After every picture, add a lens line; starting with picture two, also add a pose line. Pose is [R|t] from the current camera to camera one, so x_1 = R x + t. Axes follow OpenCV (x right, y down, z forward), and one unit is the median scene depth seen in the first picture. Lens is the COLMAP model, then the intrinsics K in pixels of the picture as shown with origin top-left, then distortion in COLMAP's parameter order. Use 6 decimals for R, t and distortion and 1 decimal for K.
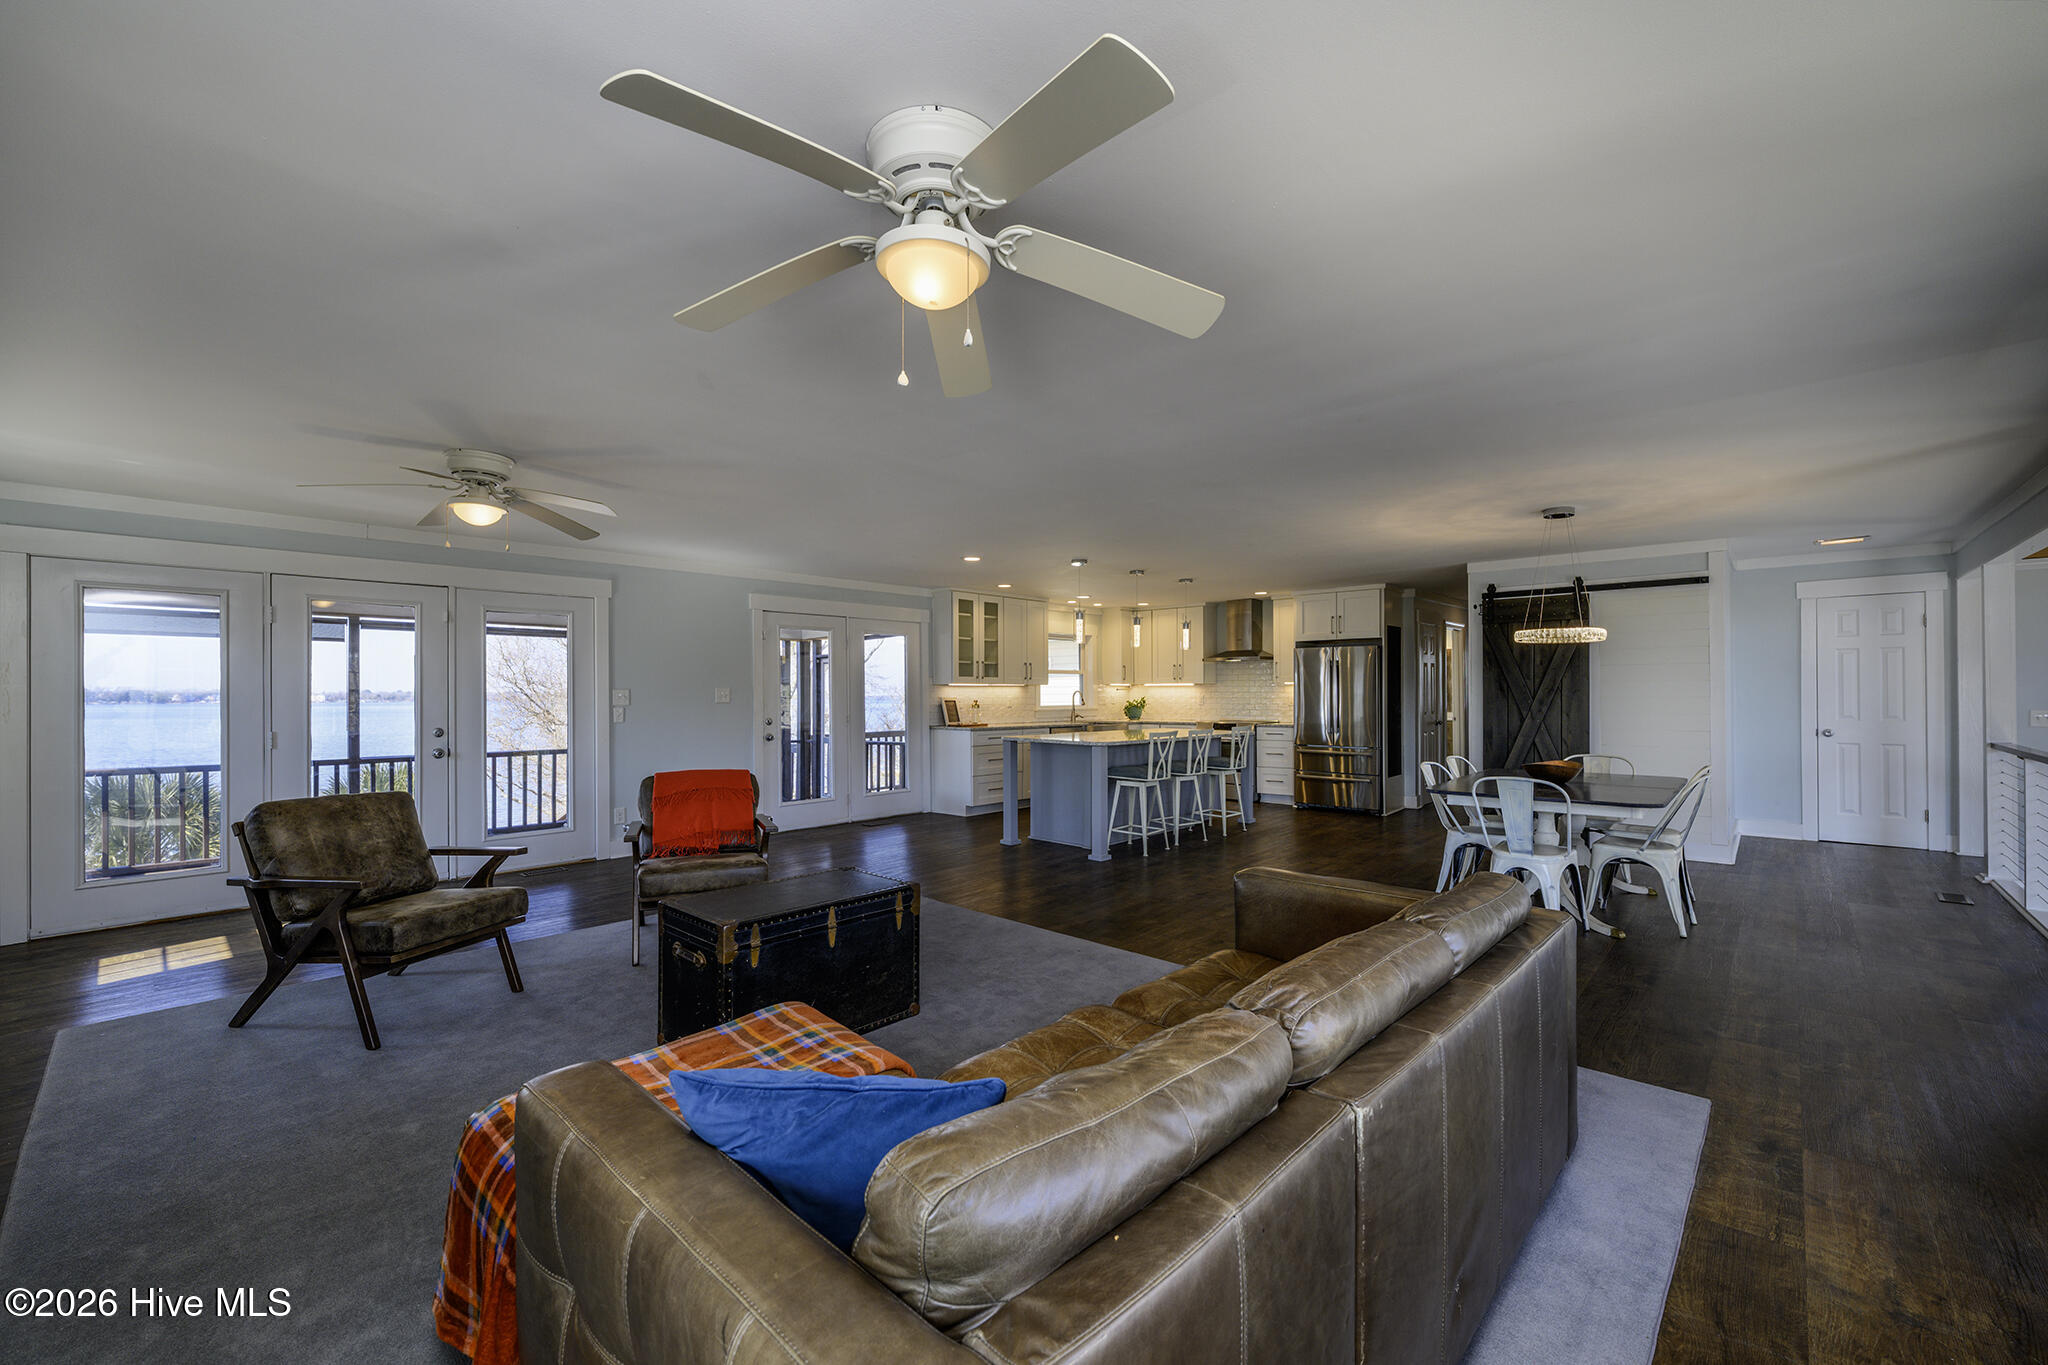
lens RADIAL K [[825.4, 0, 1026.1], [0, 825.4, 687.3], [0, 0, 1]] dist [0.000243, 0.000022]
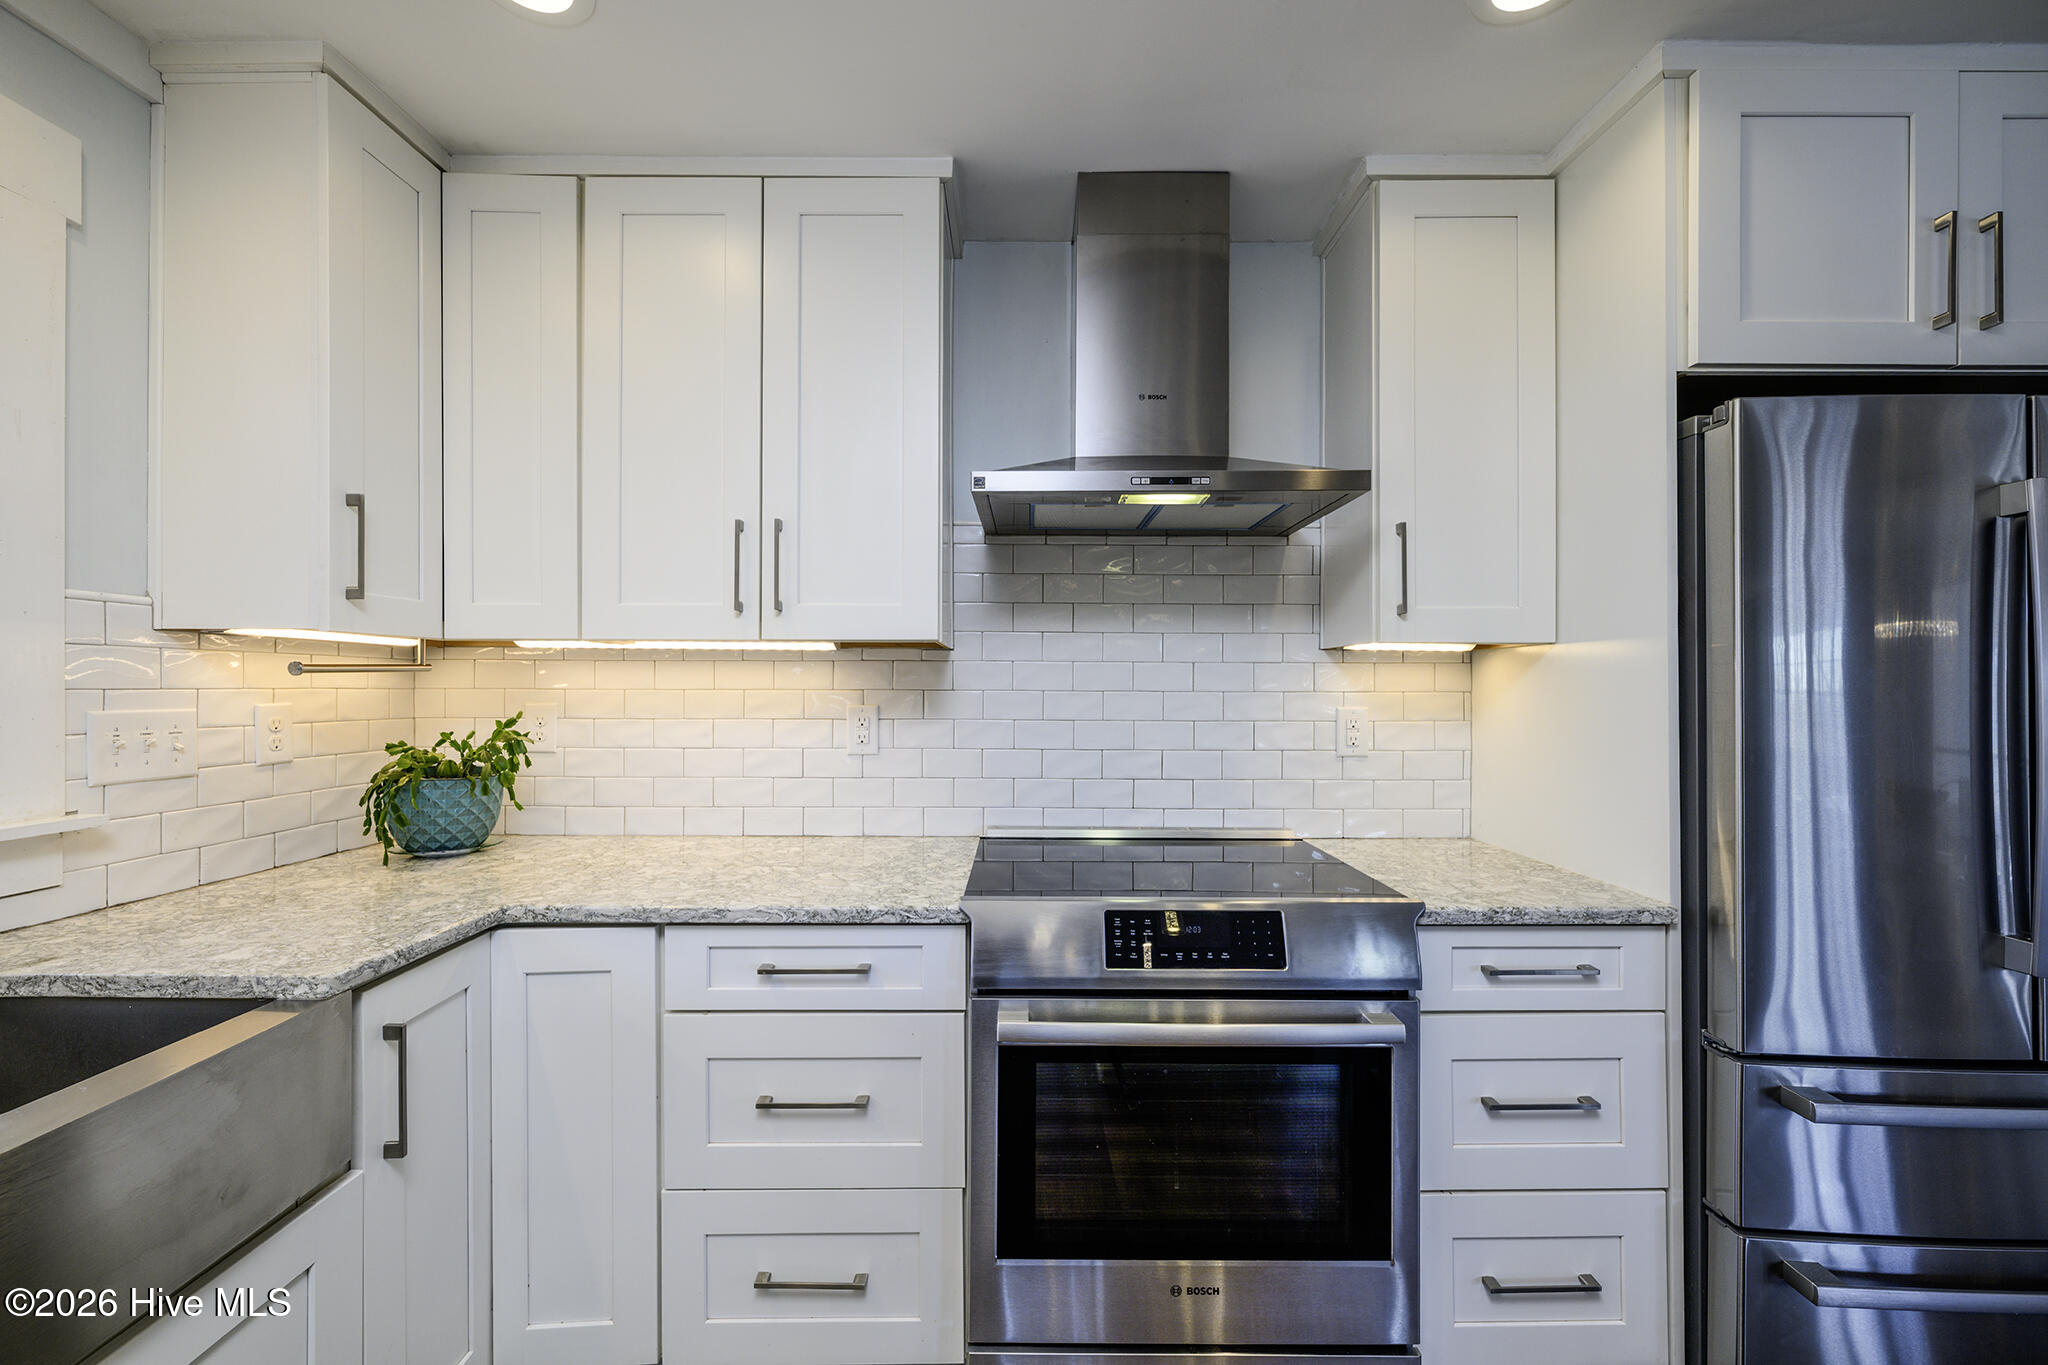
lens RADIAL K [[825.4, 0, 1026.4], [0, 825.4, 674.2], [0, 0, 1]] dist [0.000243, 0.000022]
pose [[0.747662, 0.017204, 0.663856, 0.137428], [-0.011510, 0.999850, -0.012948, 0.003957], [-0.663979, 0.002039, 0.747748, 1.004434]]
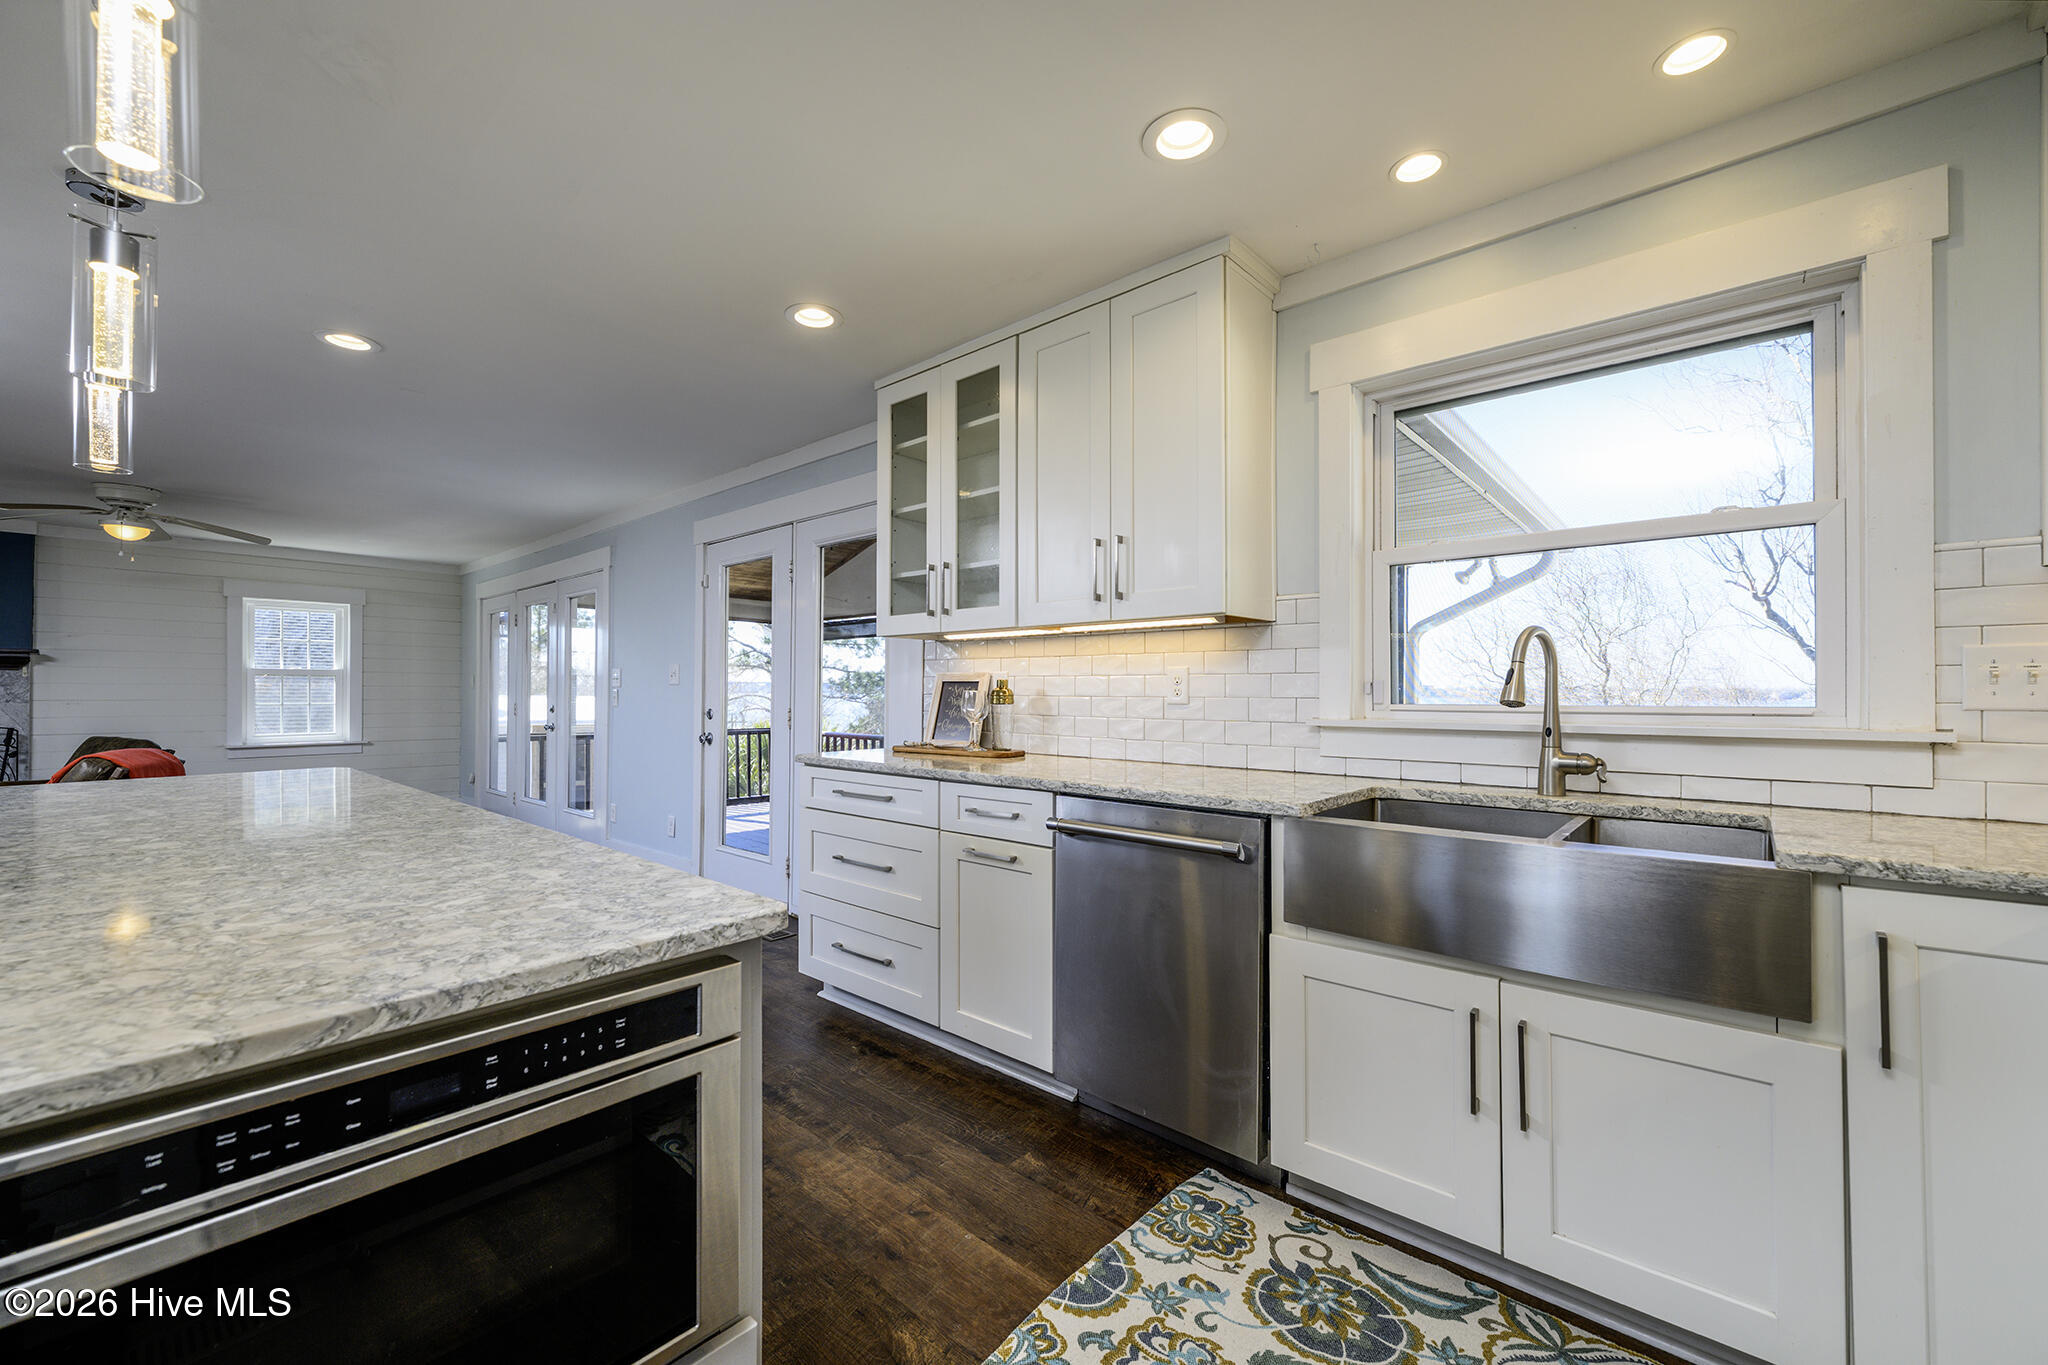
lens RADIAL K [[825.4, 0, 1031.0], [0, 825.4, 688.0], [0, 0, 1]] dist [0.000243, 0.000022]
pose [[0.014064, 0.003453, -0.999895, 0.285127], [0.003111, 0.999989, 0.003497, 0.019010], [0.999896, -0.003160, 0.014053, 1.031711]]
